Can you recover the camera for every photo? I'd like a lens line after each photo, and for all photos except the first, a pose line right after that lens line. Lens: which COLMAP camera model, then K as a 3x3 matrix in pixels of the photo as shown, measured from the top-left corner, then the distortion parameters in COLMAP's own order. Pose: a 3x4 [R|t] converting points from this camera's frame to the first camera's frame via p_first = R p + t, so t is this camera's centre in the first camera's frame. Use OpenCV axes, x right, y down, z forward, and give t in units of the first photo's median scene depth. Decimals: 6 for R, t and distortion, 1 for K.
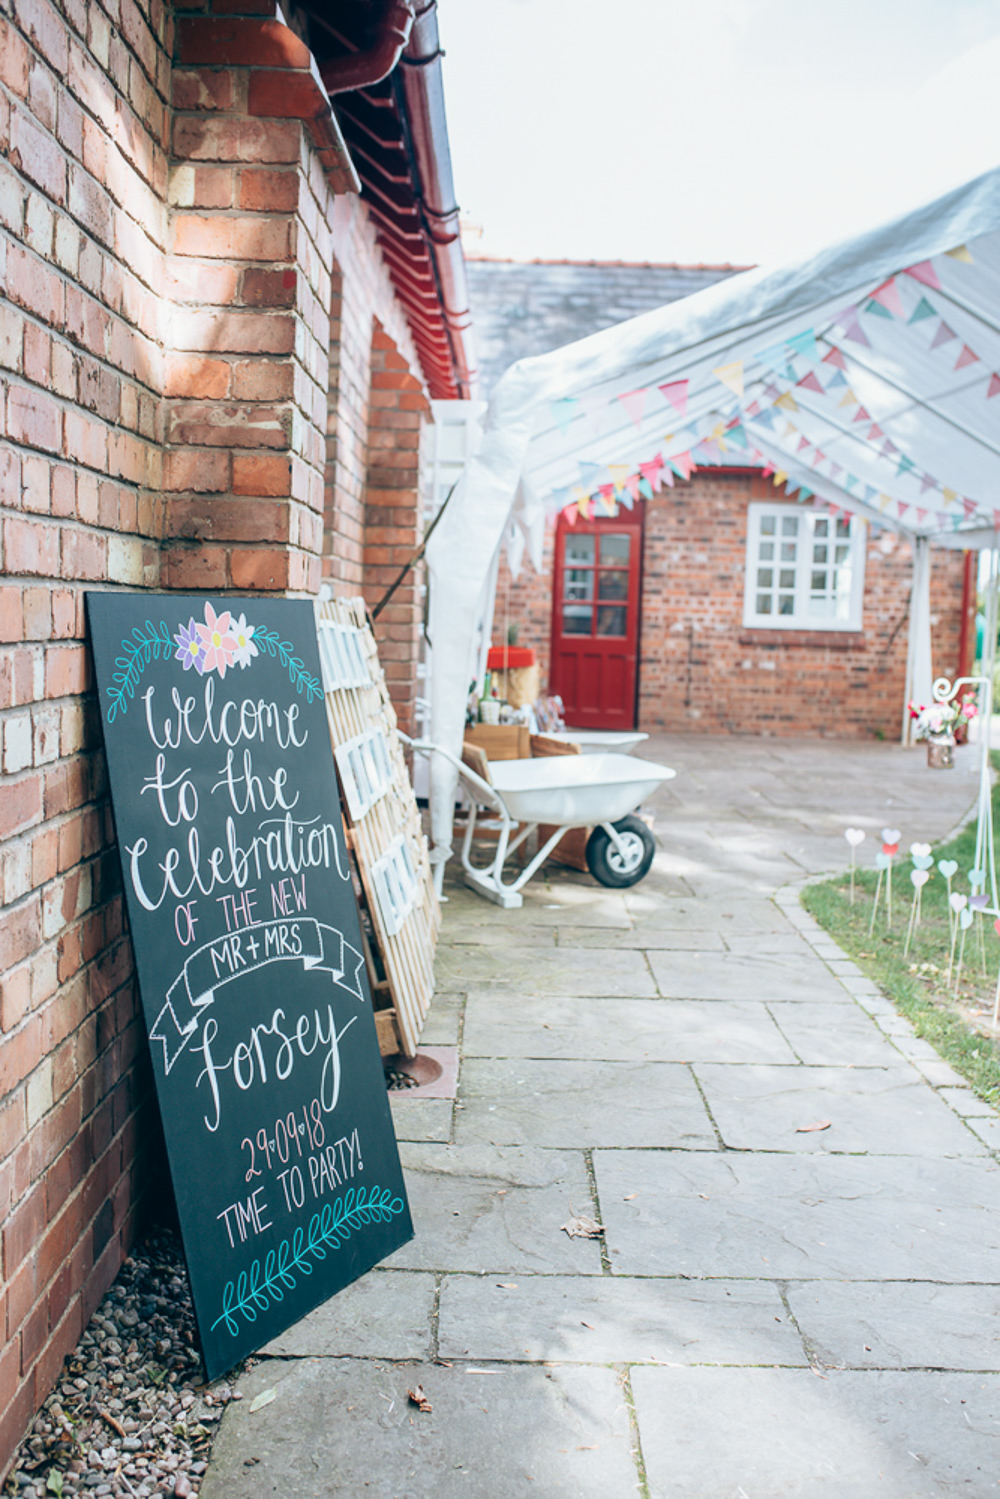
lens RADIAL K [[1477.0, 0, 502.7], [0, 1477.0, 750.5], [0, 0, 1]] dist [-0.045849, 0.000000]
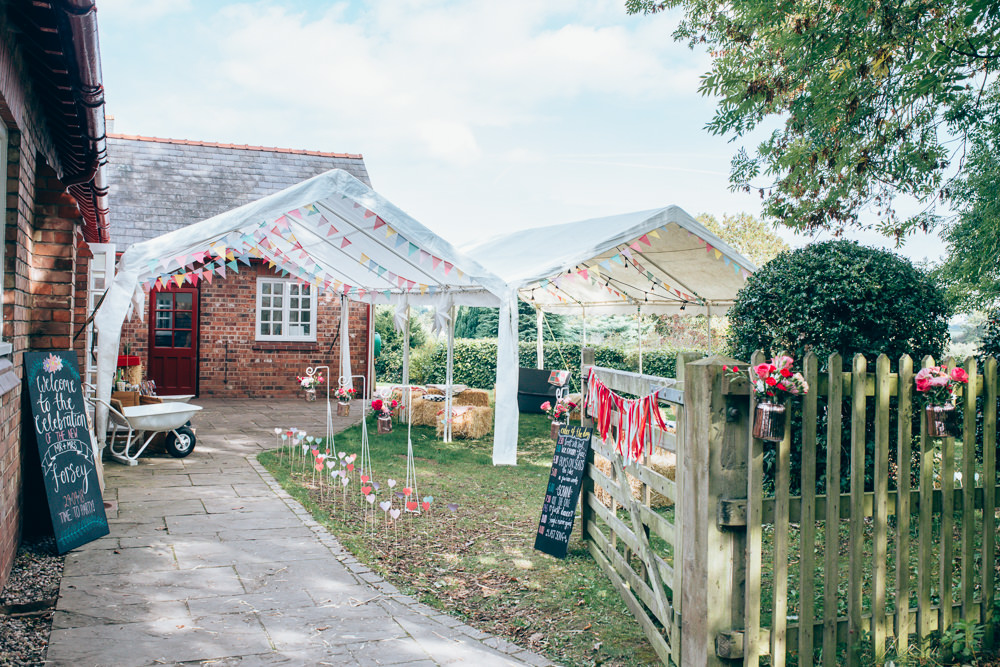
lens RADIAL K [[985.3, 0, 521.0], [0, 985.3, 324.7], [0, 0, 1]] dist [-0.045849, 0.000000]
pose [[0.922560, -0.010704, 0.385706, -0.013035], [0.045586, 0.995638, -0.081405, 0.020044], [-0.383152, 0.092684, 0.919023, -0.420365]]
